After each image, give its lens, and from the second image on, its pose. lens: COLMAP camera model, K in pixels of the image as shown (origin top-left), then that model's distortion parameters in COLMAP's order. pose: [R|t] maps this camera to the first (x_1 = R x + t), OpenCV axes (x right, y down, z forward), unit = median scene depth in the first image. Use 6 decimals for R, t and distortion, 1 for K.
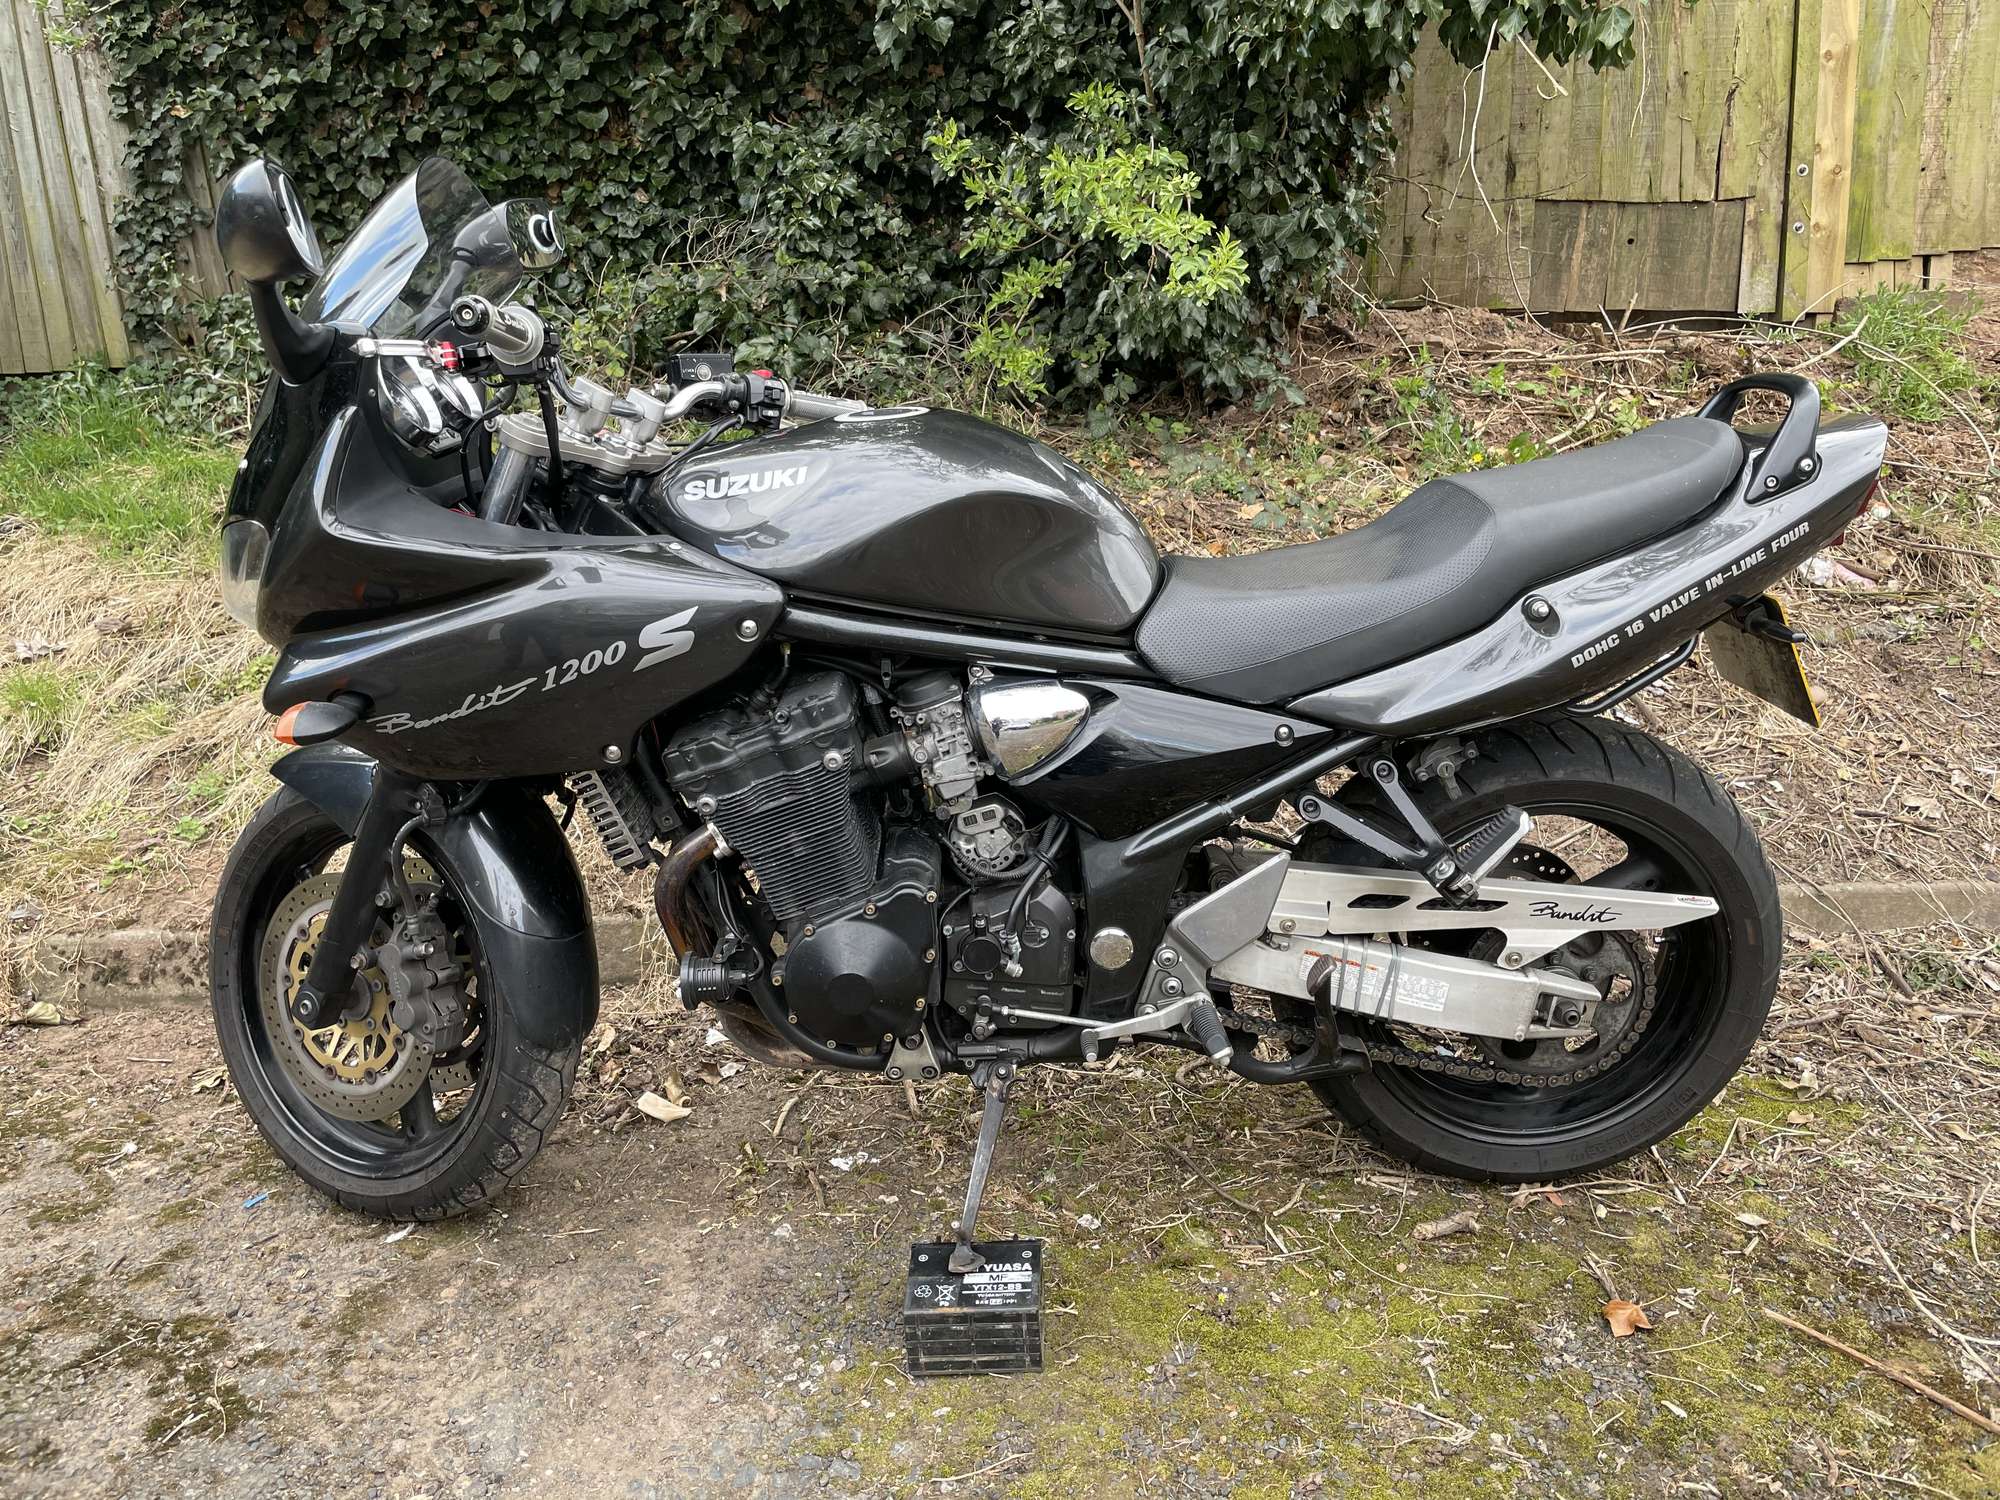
lens RADIAL K [[1525.7, 0, 991.0], [0, 1525.7, 732.9], [0, 0, 1]] dist [0.076133, -0.107529]
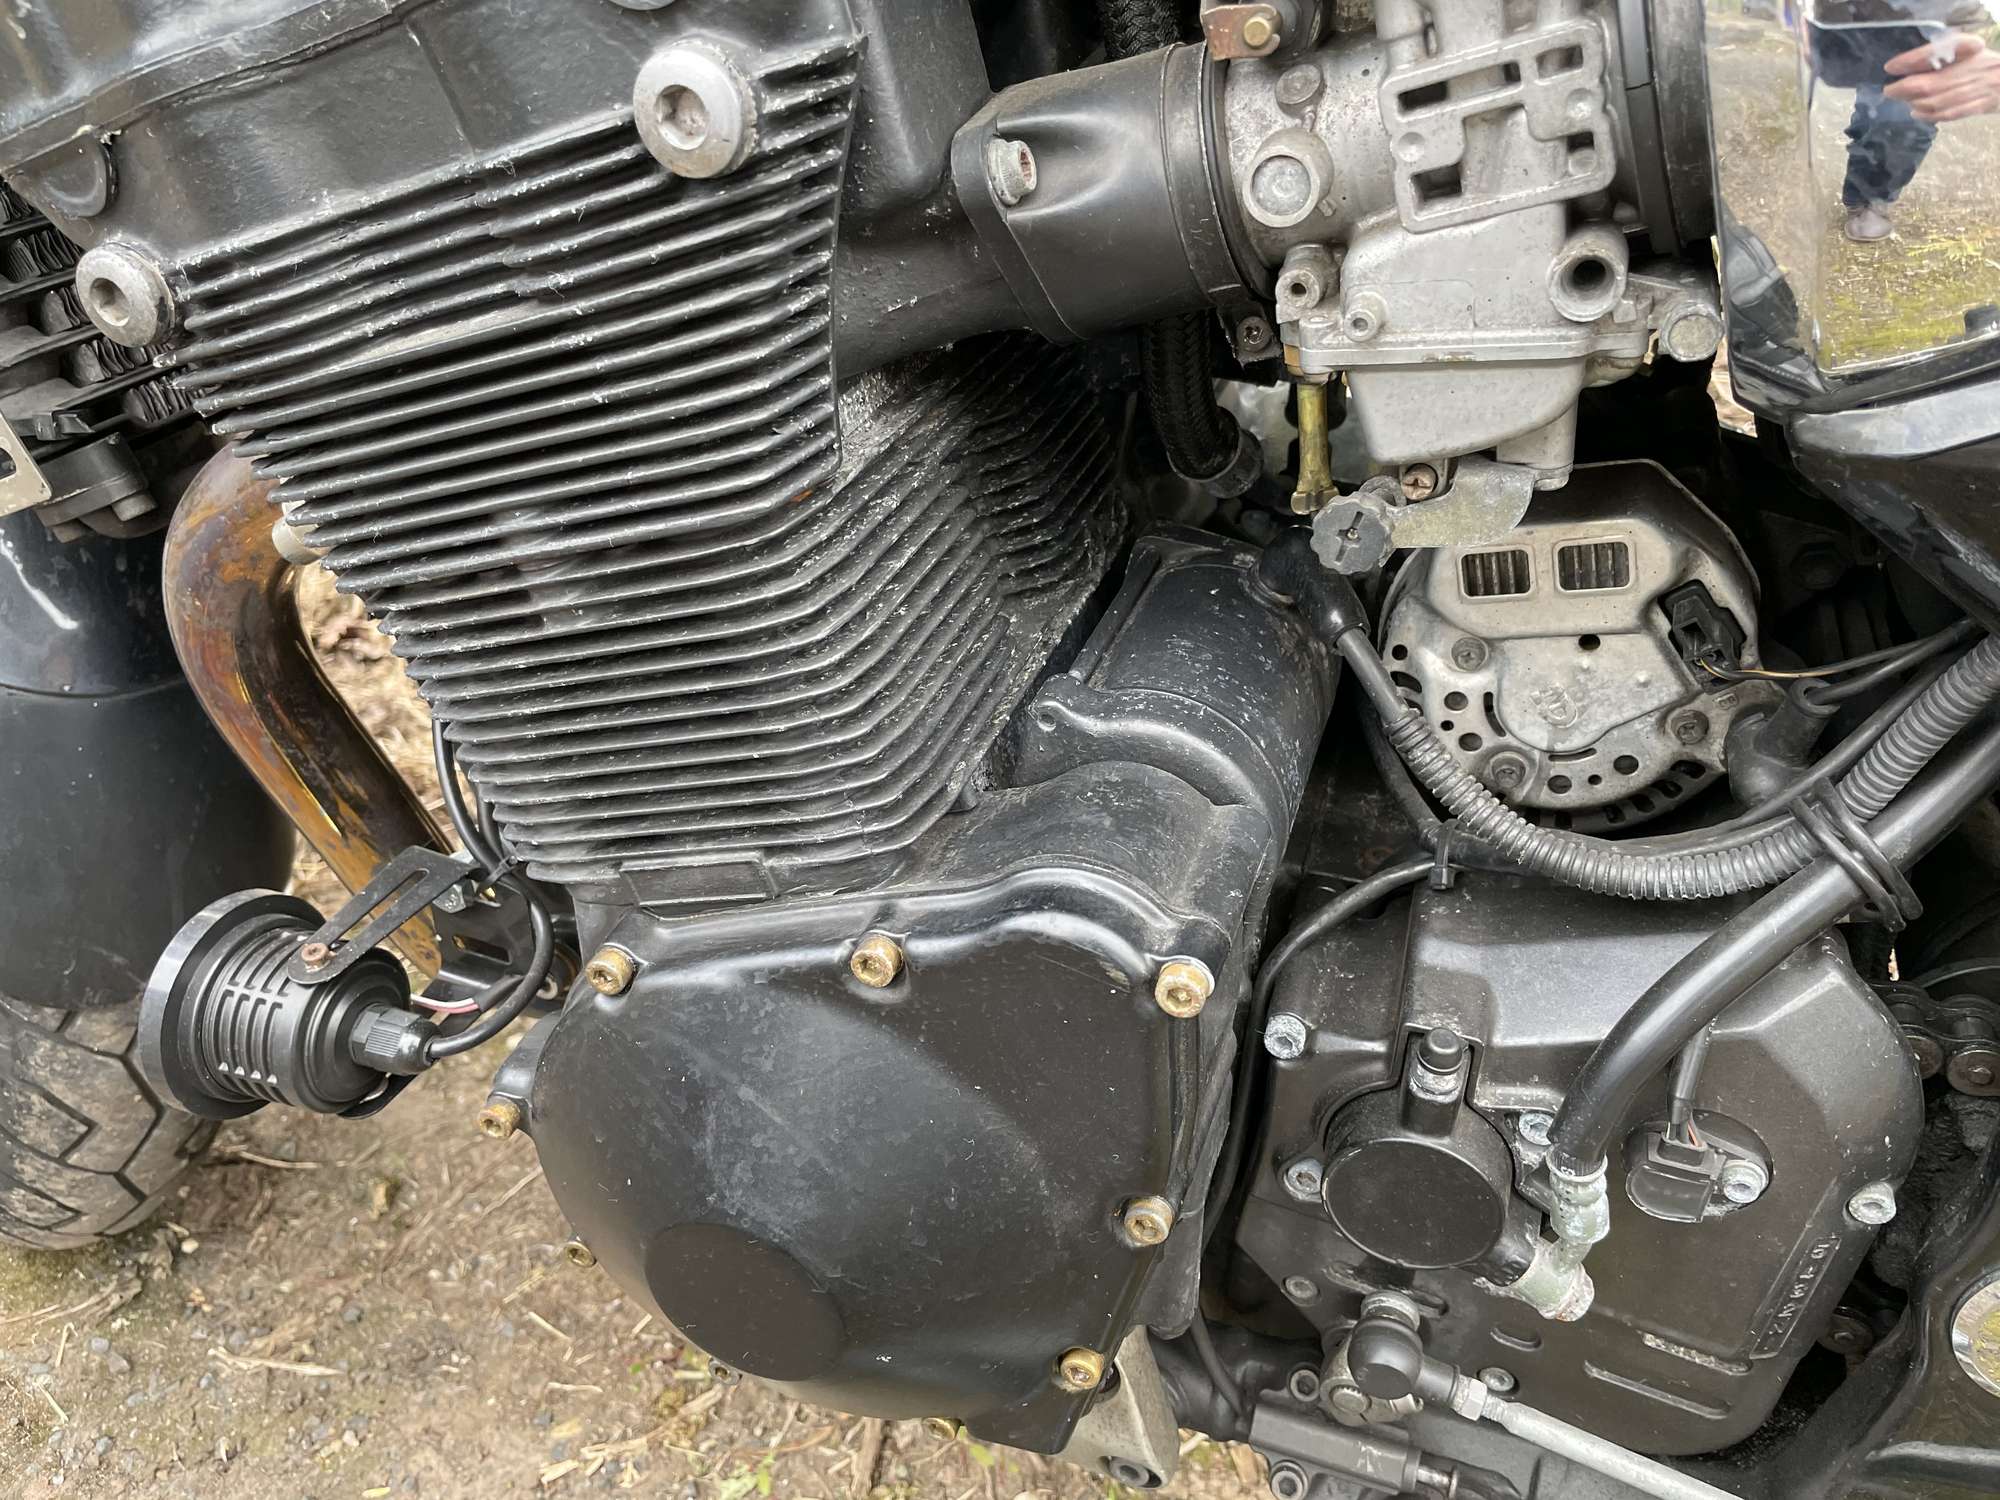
lens RADIAL K [[1525.7, 0, 1020.6], [0, 1525.7, 747.0], [0, 0, 1]] dist [0.076133, -0.107529]
pose [[0.939491, 0.214112, -0.267420, -0.014144], [-0.135234, 0.949019, 0.284738, 0.029542], [0.314752, -0.231344, 0.920549, 0.814519]]
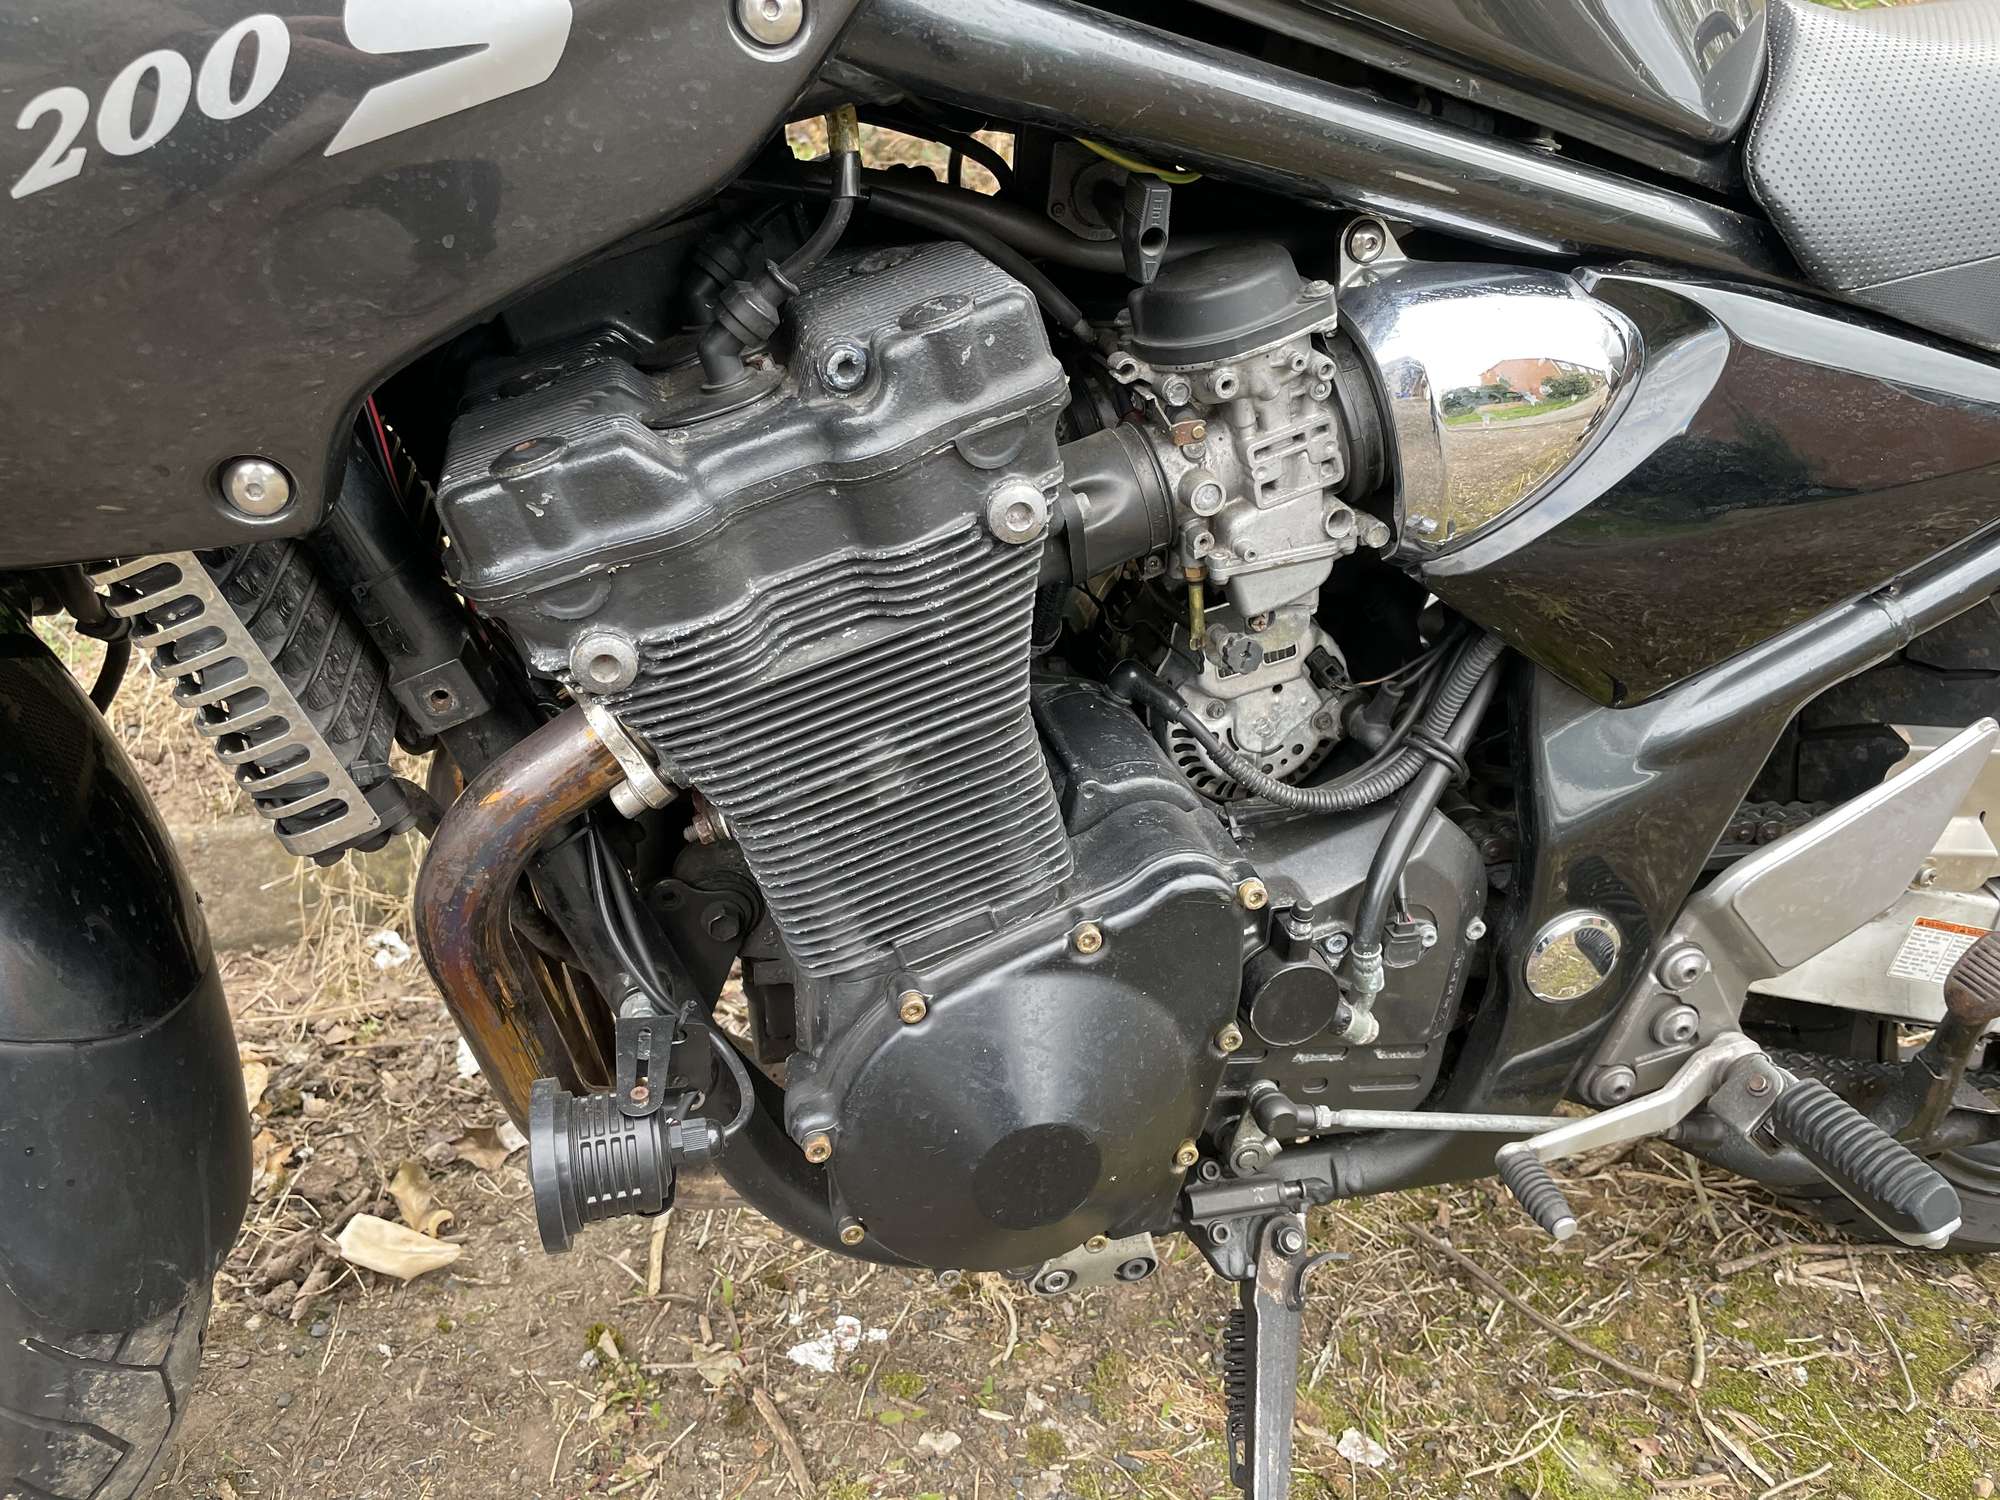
lens RADIAL K [[1525.7, 0, 994.0], [0, 1525.7, 743.0], [0, 0, 1]] dist [0.076133, -0.107529]
pose [[0.971050, -0.047105, 0.234185, -0.177098], [0.008847, 0.986783, 0.161804, 0.013816], [-0.238711, -0.155048, 0.958633, 0.663062]]
